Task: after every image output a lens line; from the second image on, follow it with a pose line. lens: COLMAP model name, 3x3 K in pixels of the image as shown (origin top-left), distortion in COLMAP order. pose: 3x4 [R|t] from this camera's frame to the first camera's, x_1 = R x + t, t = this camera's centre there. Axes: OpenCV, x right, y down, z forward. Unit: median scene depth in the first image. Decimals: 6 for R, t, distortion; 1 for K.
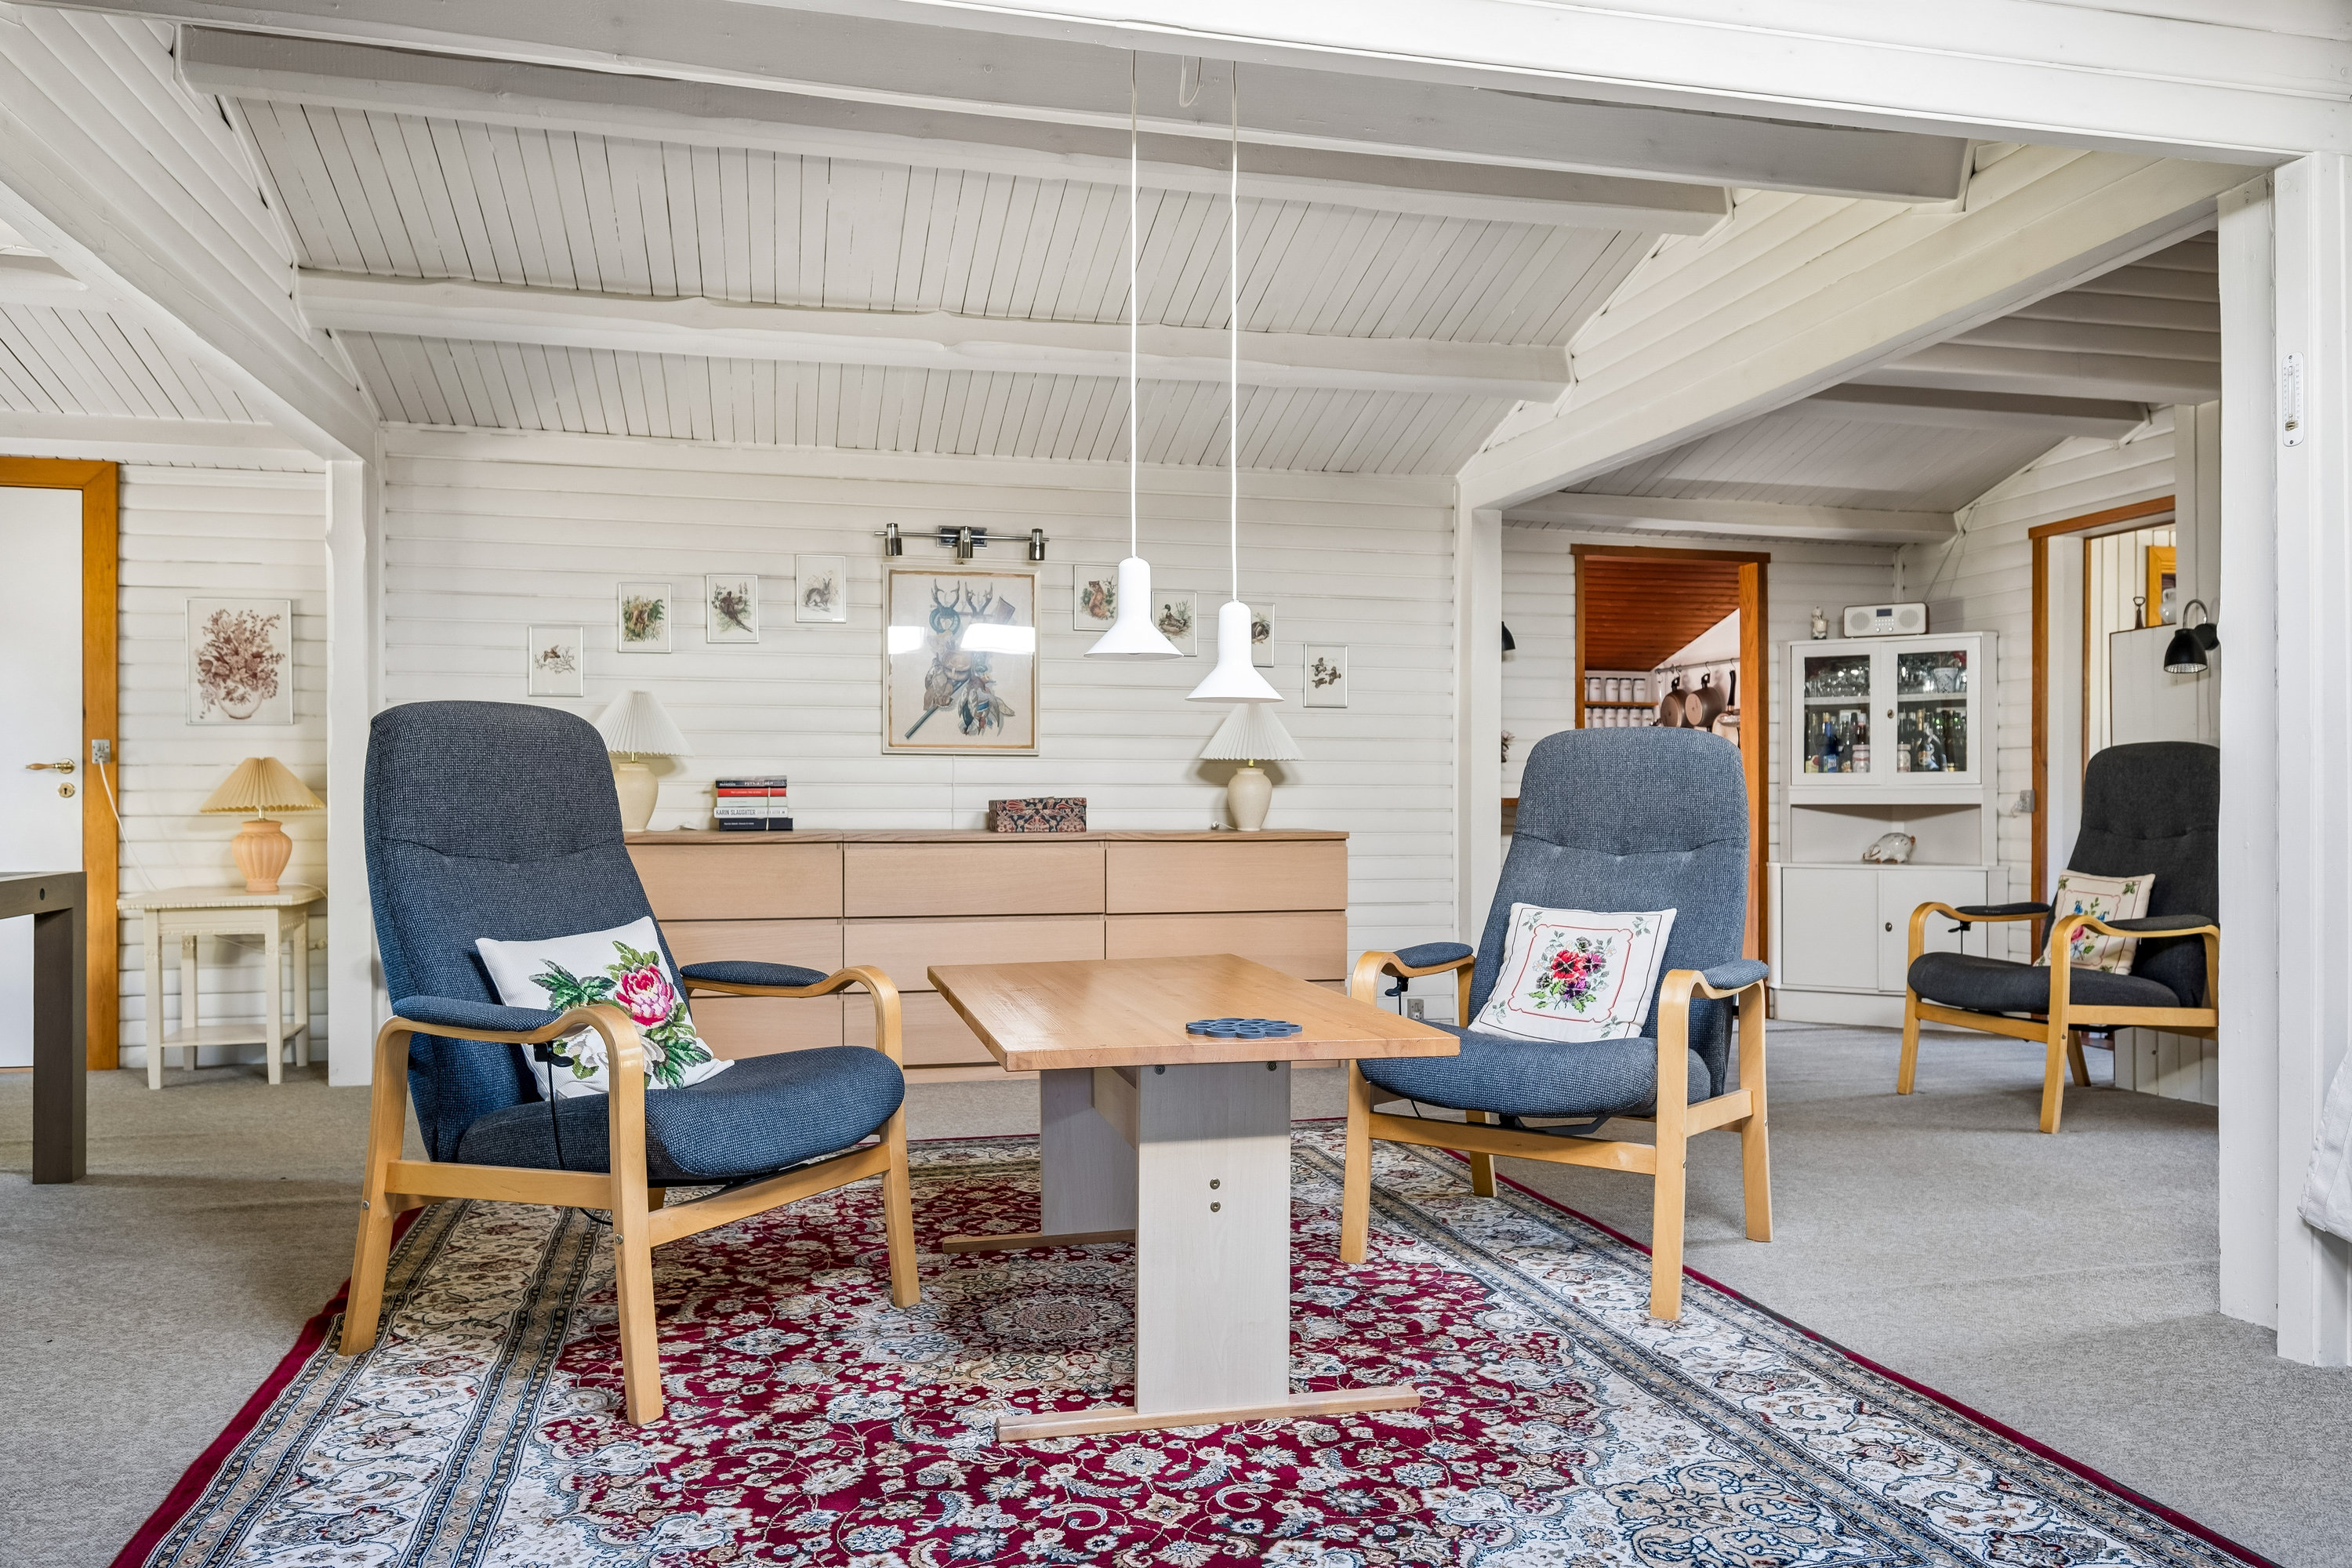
lens RADIAL K [[1648.5, 0, 1176.0], [0, 1648.5, 784.0], [0, 0, 1]] dist [-0.000673, -0.001649]
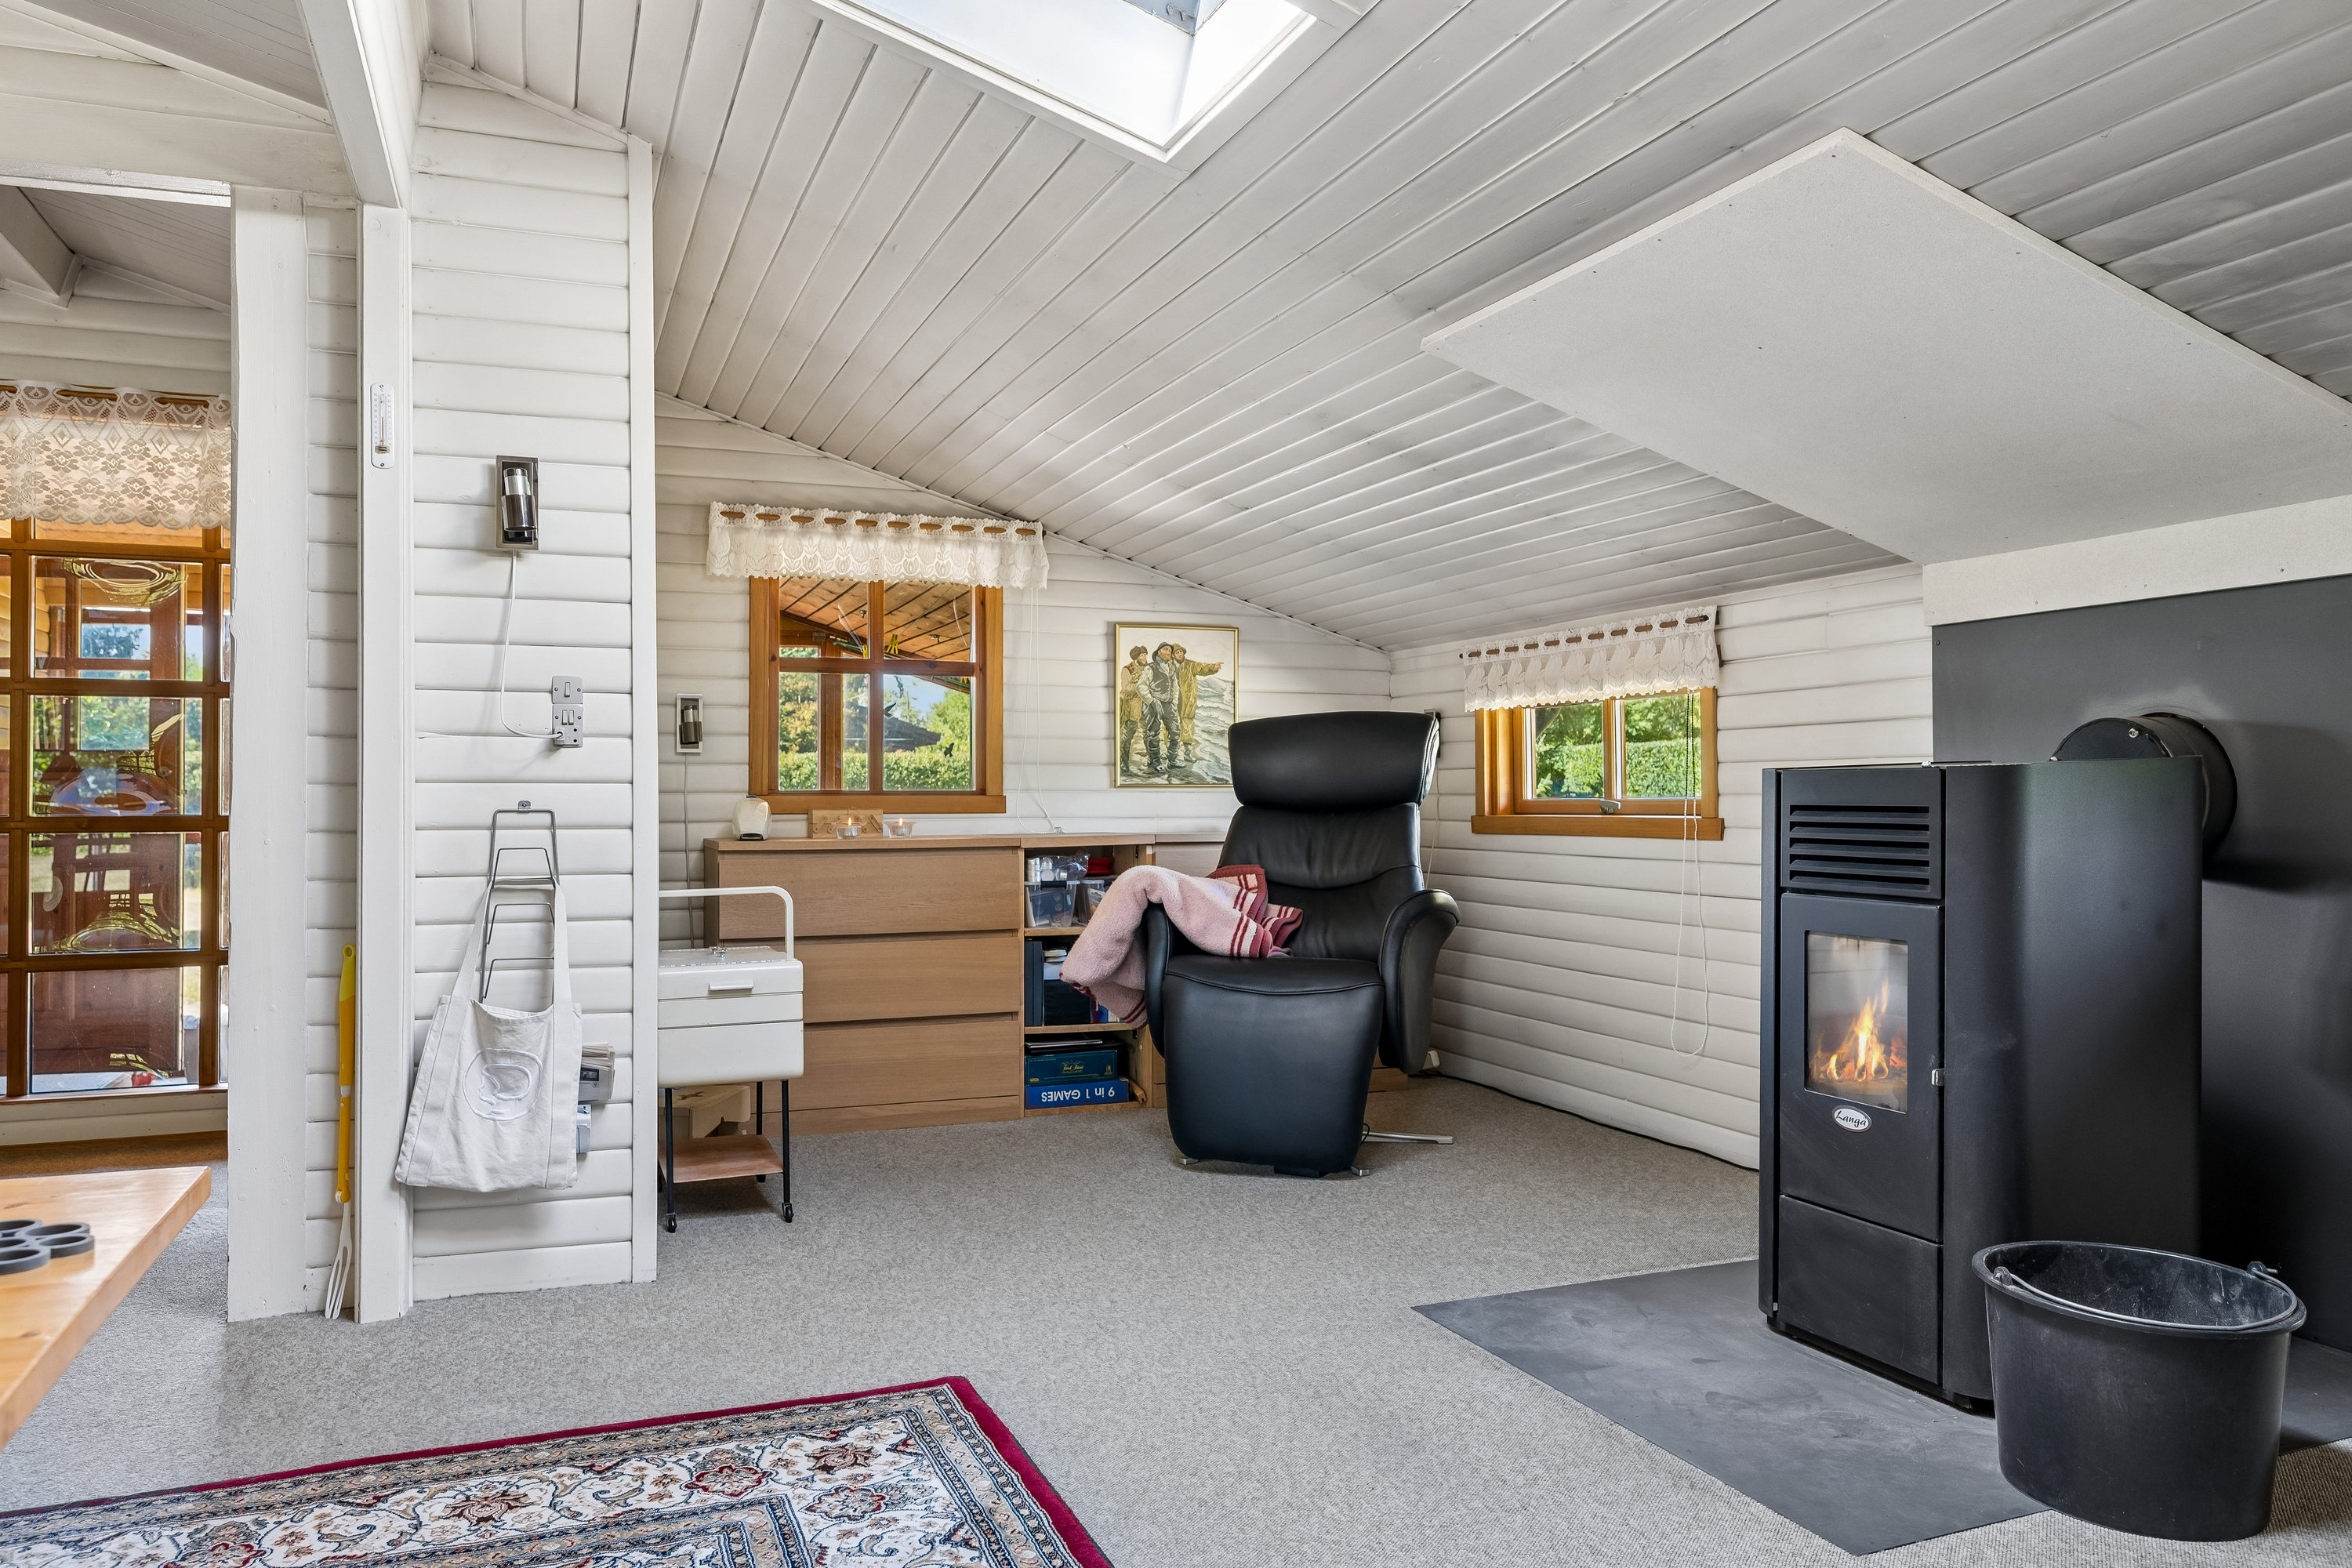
lens RADIAL K [[1648.5, 0, 1176.0], [0, 1648.5, 784.0], [0, 0, 1]] dist [-0.000673, -0.001649]
pose [[-0.143627, 0.007296, 0.989605, -0.432895], [-0.007396, 0.999937, -0.008445, 0.005265], [-0.989604, -0.008532, -0.143564, 0.605542]]
